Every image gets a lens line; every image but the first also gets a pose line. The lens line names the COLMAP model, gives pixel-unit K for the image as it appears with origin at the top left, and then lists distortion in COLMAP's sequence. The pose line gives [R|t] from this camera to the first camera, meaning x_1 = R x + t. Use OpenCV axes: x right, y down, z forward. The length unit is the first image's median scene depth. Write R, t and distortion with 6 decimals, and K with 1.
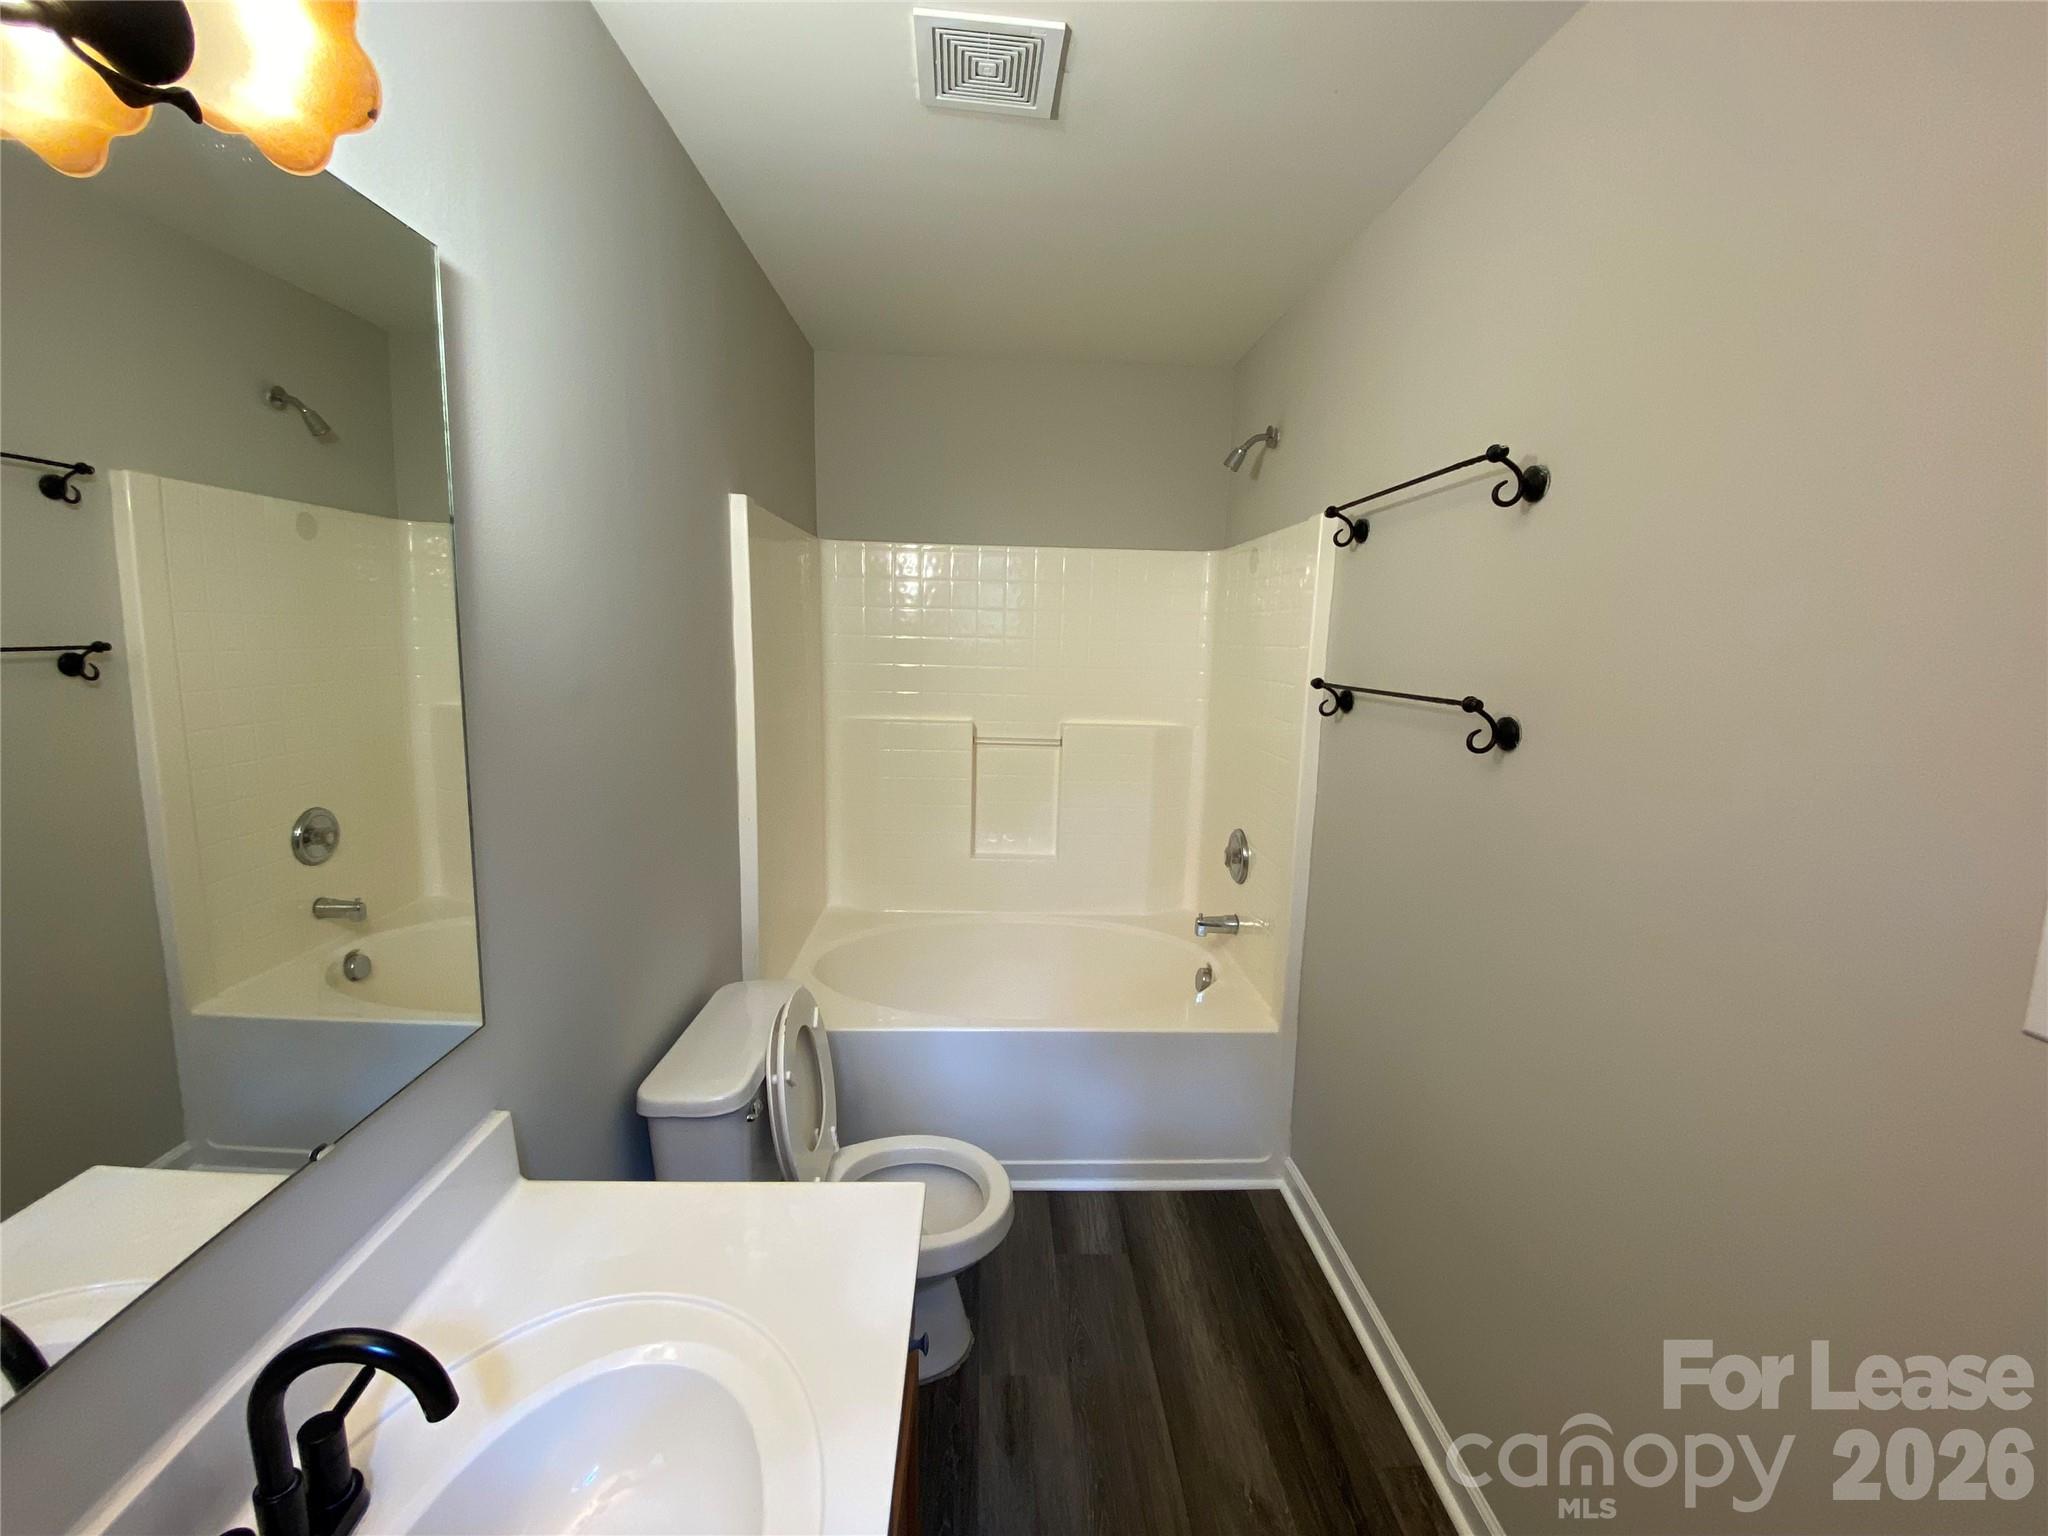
lens RADIAL K [[835.2, 0, 1019.3], [0, 835.2, 745.9], [0, 0, 1]] dist [0.018153, -0.017714]
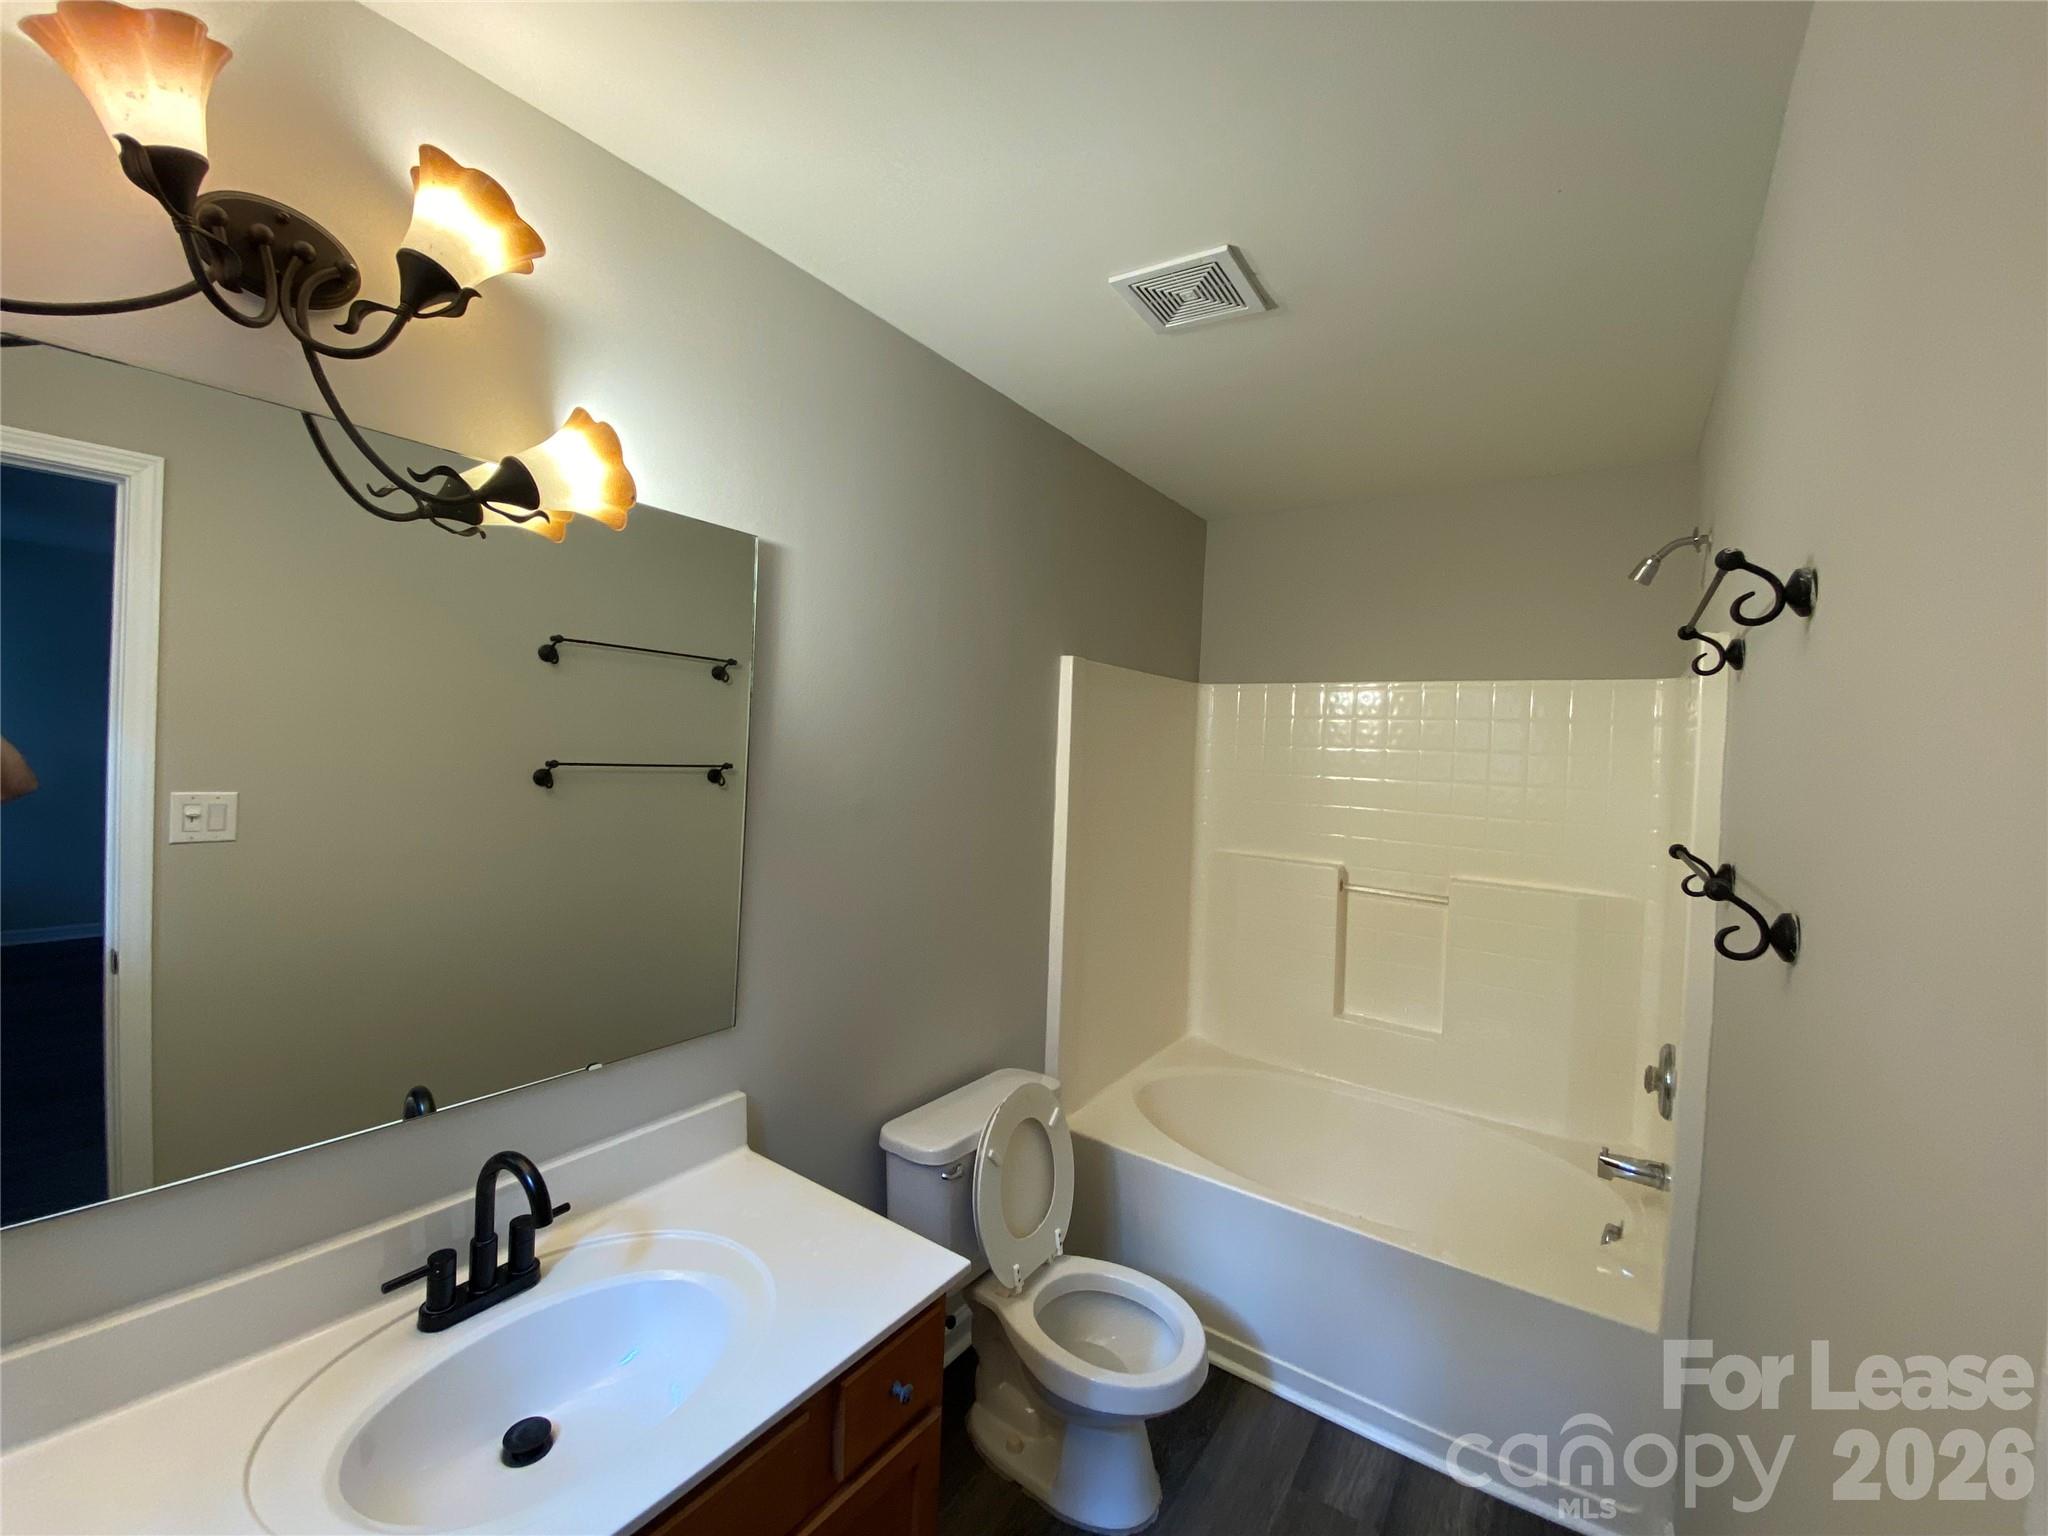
lens RADIAL K [[835.2, 0, 1019.3], [0, 835.2, 745.9], [0, 0, 1]] dist [0.018153, -0.017714]
pose [[0.794414, 0.007609, -0.607329, 0.318759], [-0.106109, 0.986283, -0.126439, -0.008551], [0.598036, 0.164888, 0.784325, 0.028847]]
